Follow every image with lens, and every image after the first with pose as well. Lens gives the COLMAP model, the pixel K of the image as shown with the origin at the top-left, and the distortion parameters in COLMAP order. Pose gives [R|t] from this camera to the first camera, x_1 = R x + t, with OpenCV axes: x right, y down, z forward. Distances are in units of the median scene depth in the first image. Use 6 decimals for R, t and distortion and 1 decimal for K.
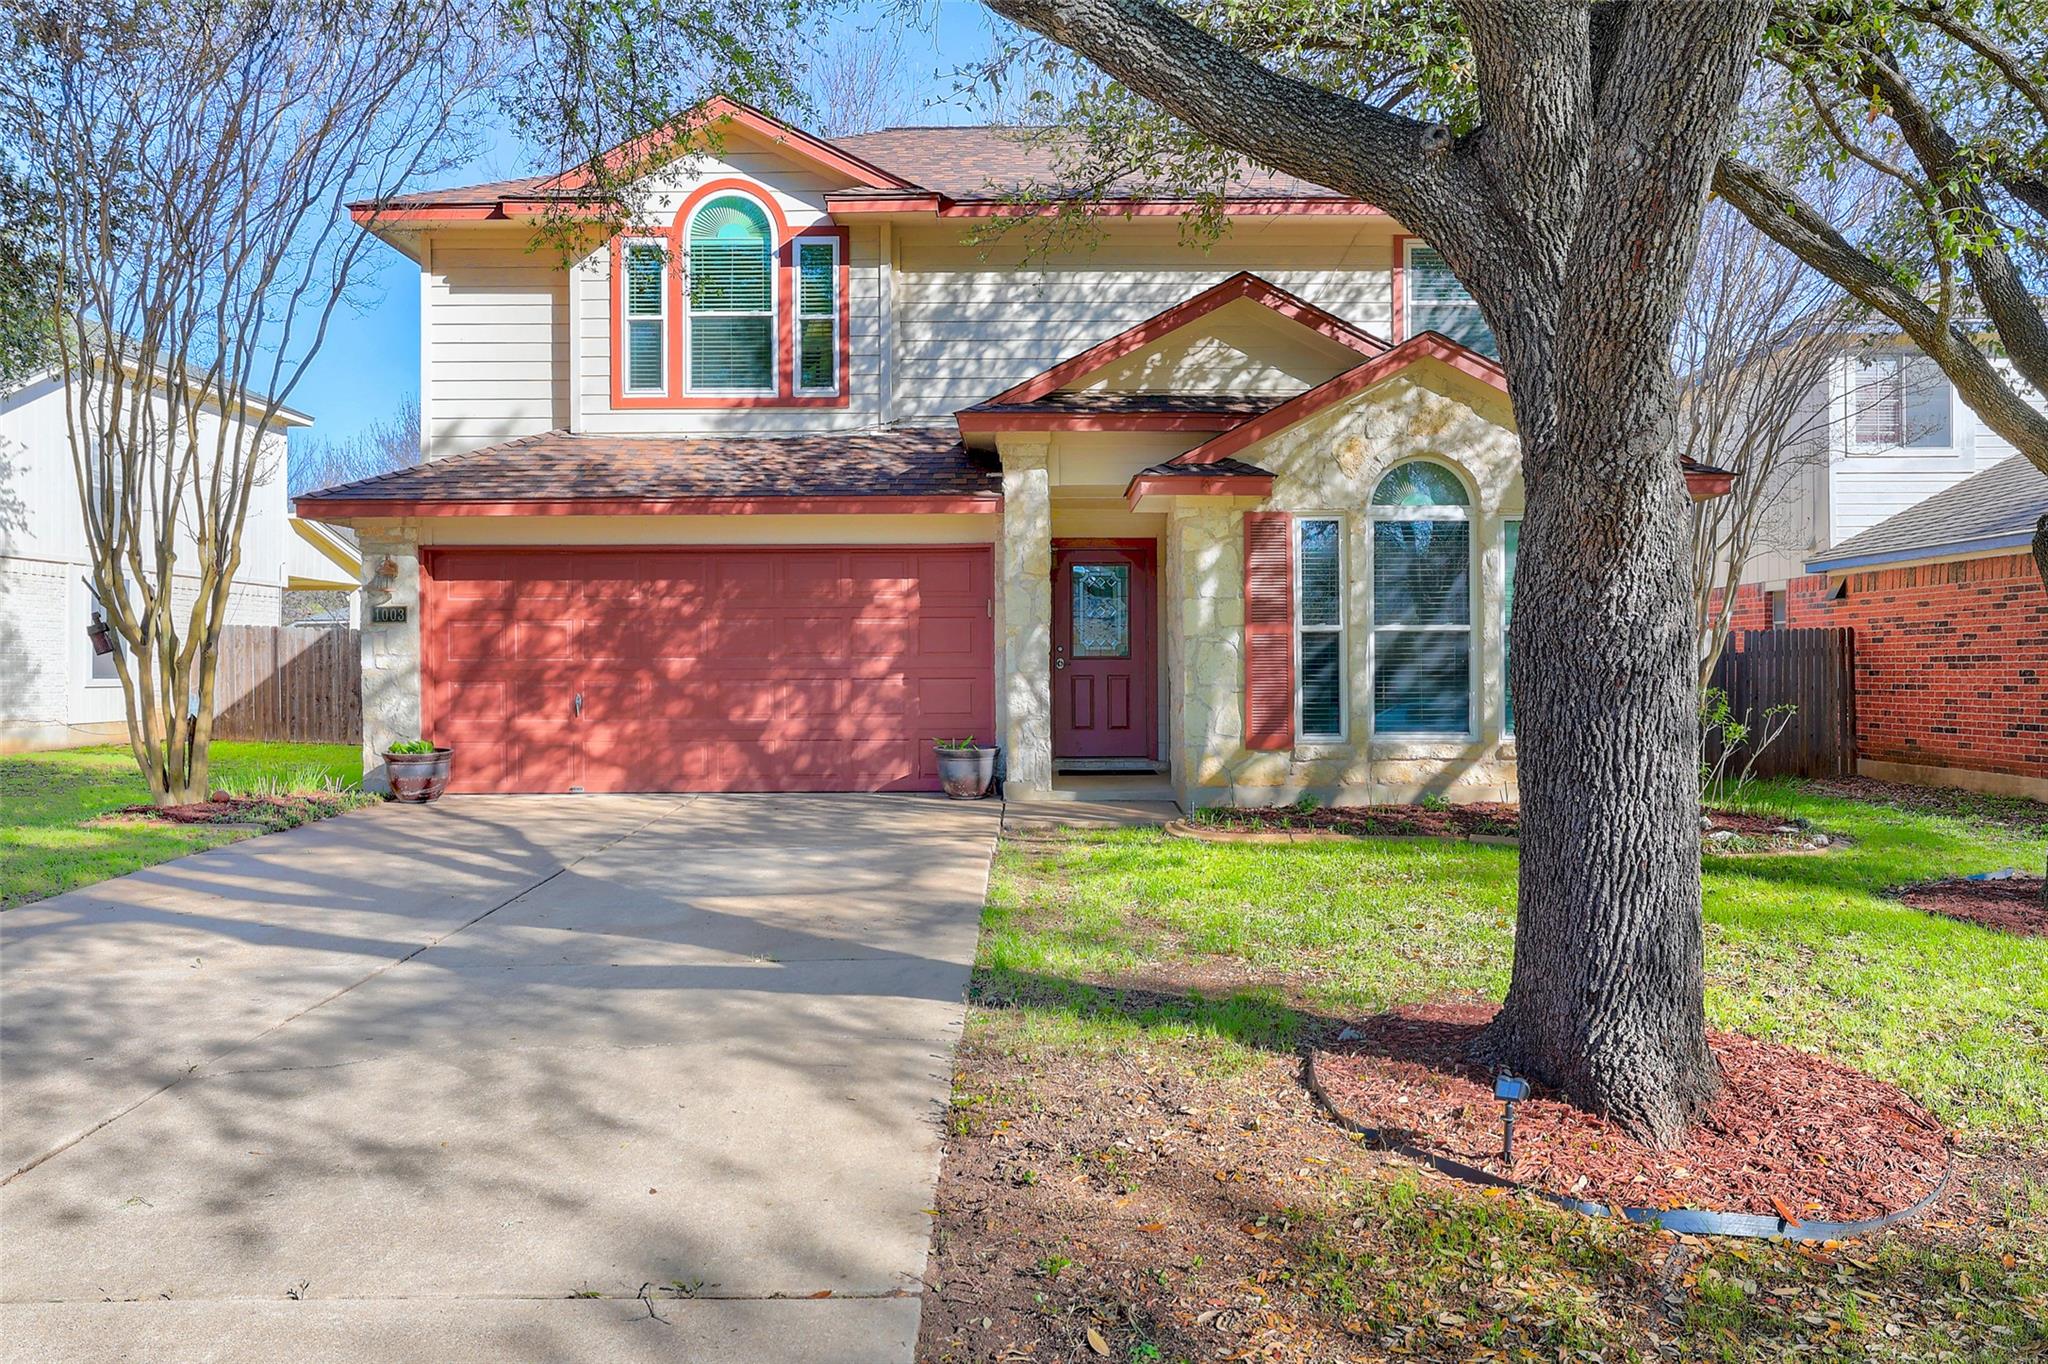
lens RADIAL K [[1580.3, 0, 1035.3], [0, 1580.3, 687.8], [0, 0, 1]] dist [-0.010340, 0.000536]
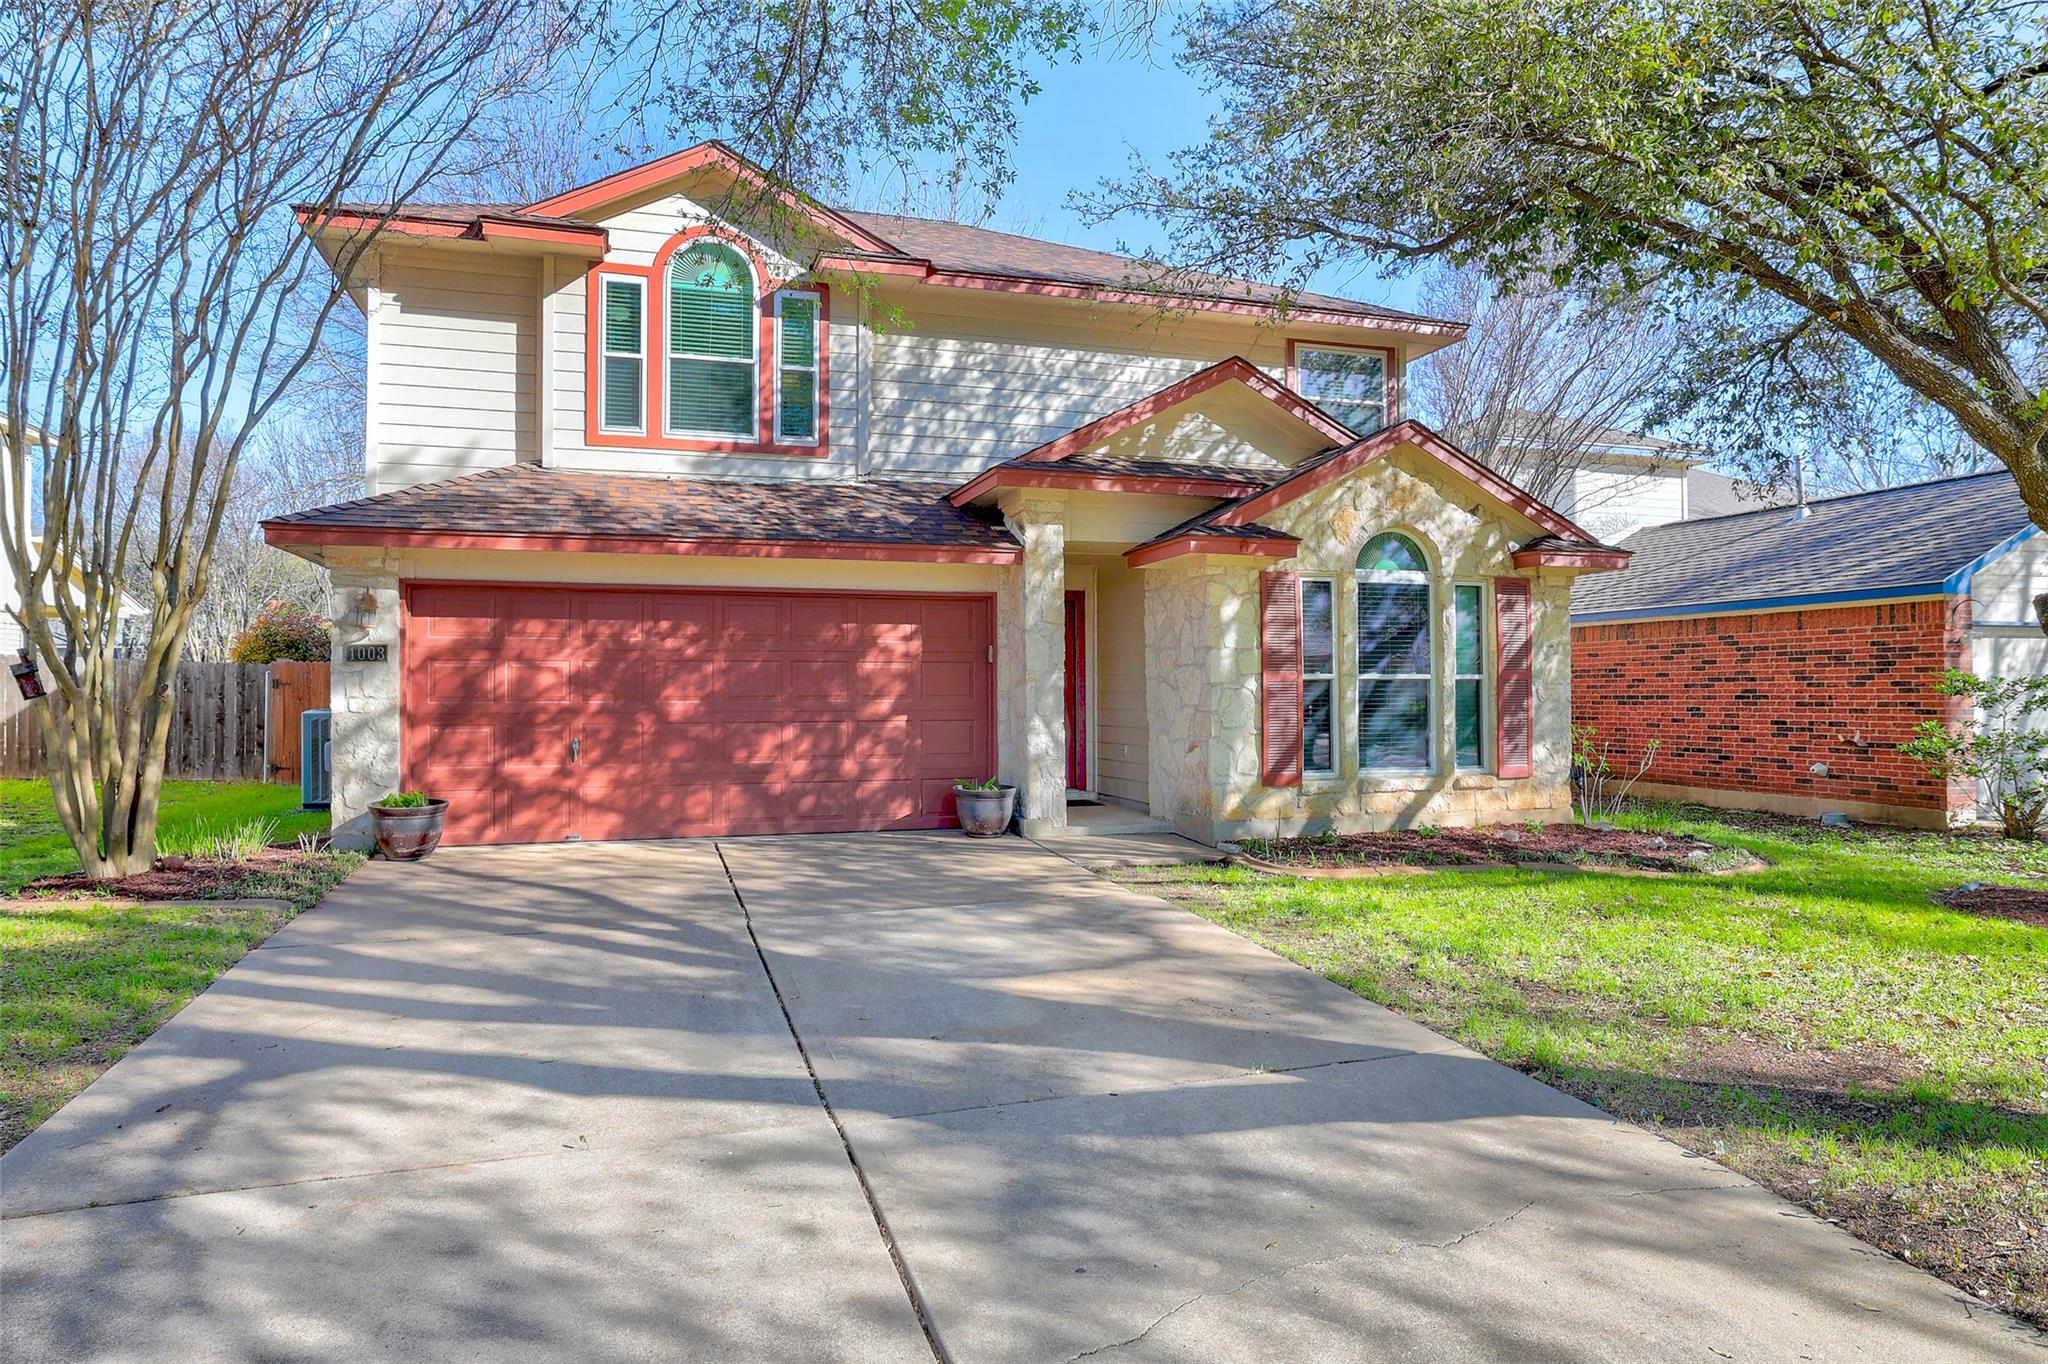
lens RADIAL K [[1250.0, 0, 1002.5], [0, 1250.0, 672.4], [0, 0, 1]] dist [-0.007799, 0.002202]
pose [[0.954751, 0.006717, 0.297331, -0.271756], [0.000854, 0.999679, -0.025328, -0.016318], [-0.297406, 0.024435, 0.954438, 0.200260]]
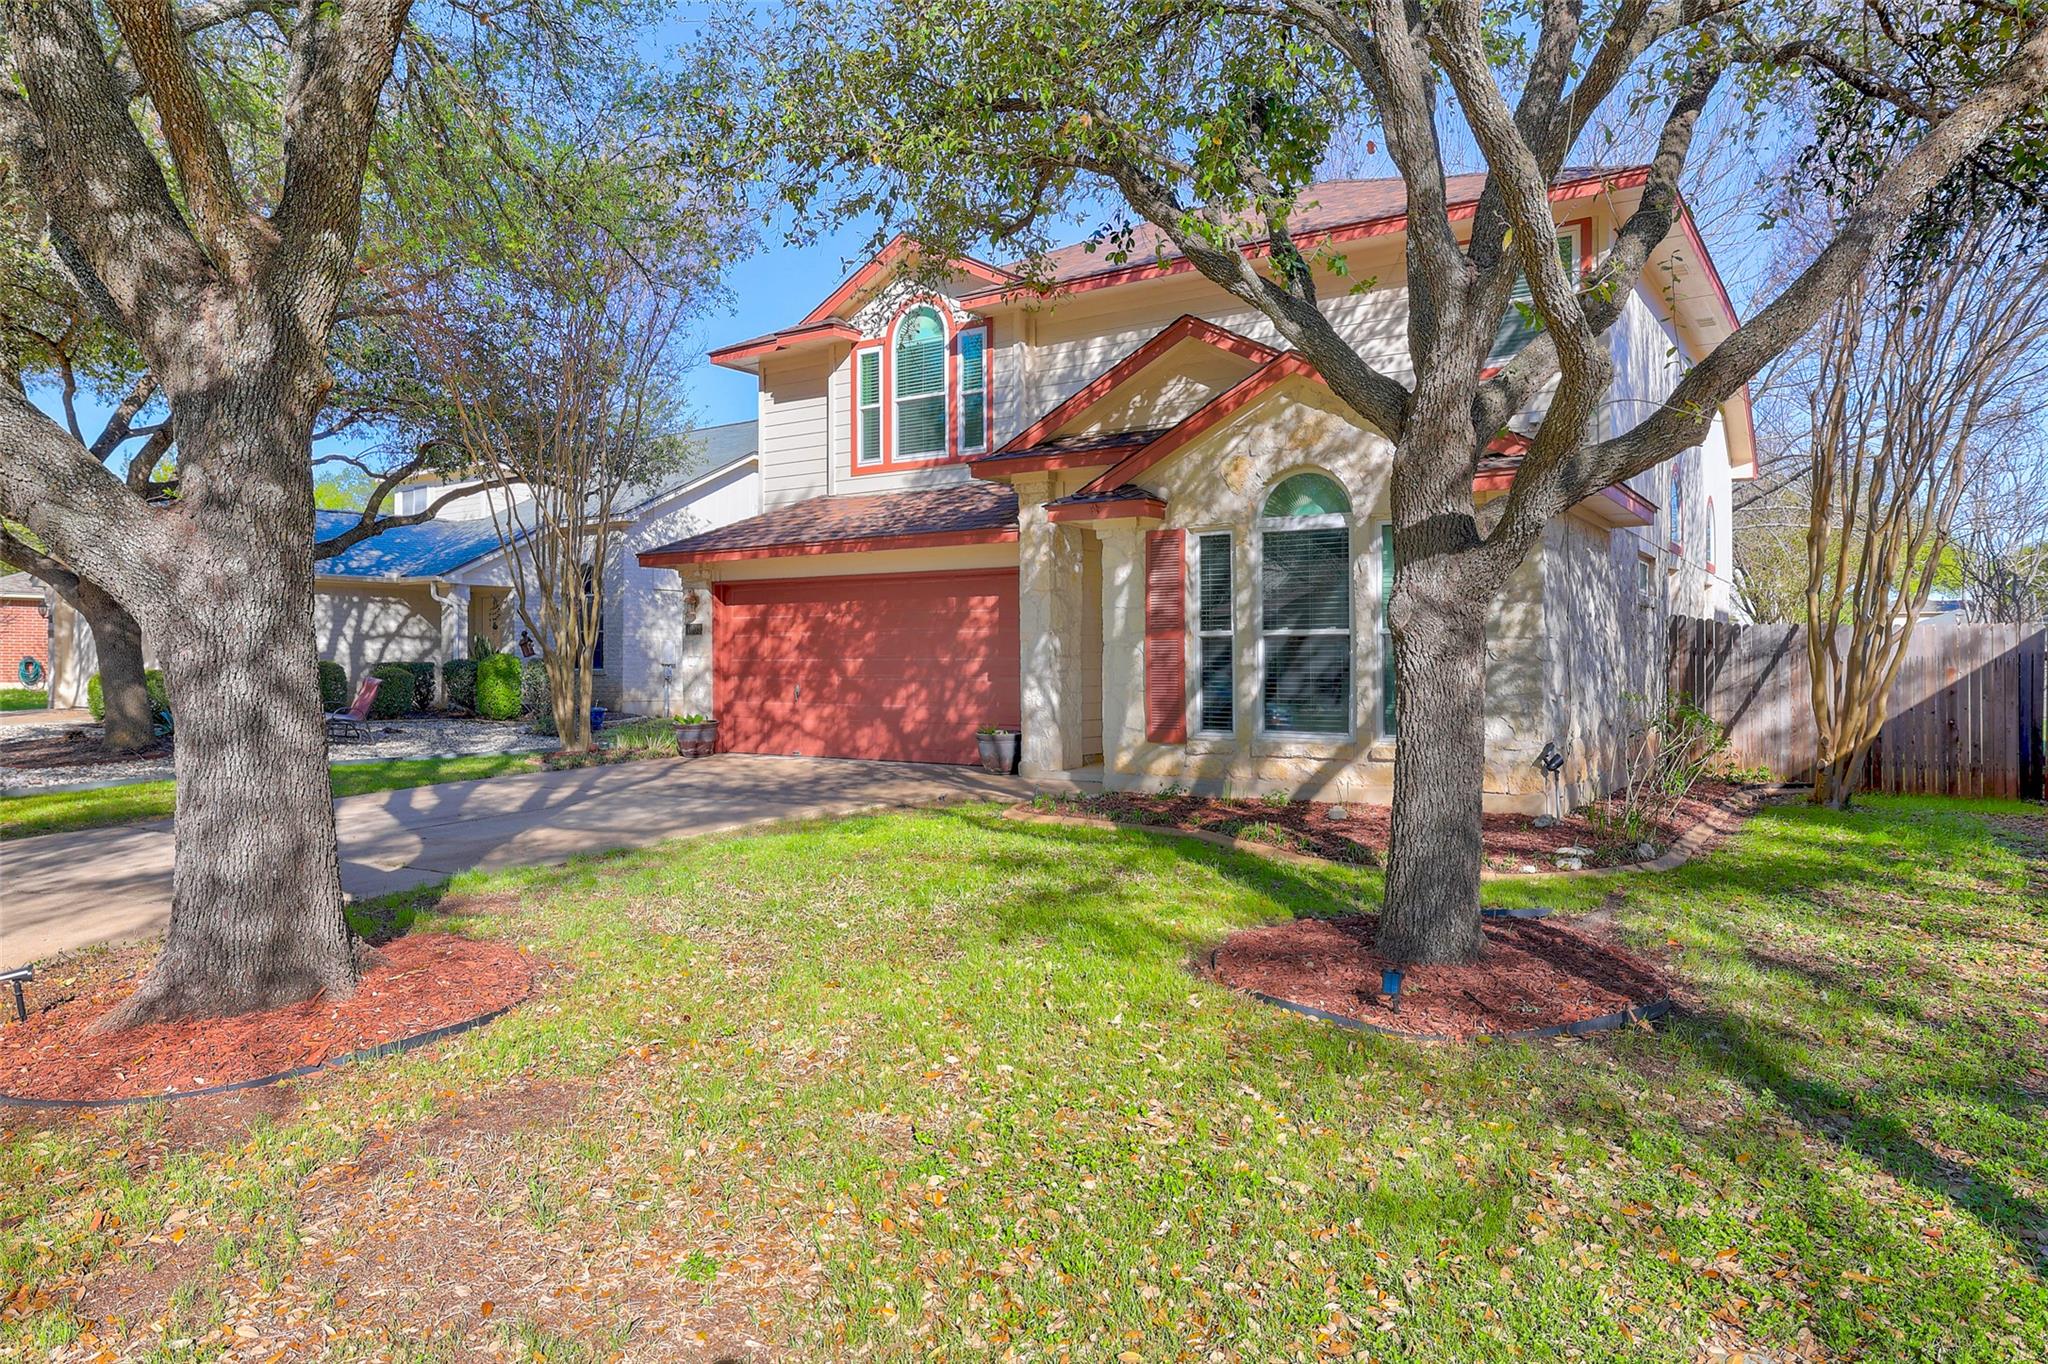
lens RADIAL K [[1306.0, 0, 1021.2], [0, 1306.0, 670.0], [0, 0, 1]] dist [-0.005365, 0.000166]
pose [[0.825731, 0.006334, -0.564028, 0.528396], [-0.009206, 0.999955, -0.002248, -0.009474], [0.563989, 0.007048, 0.825752, 0.167312]]
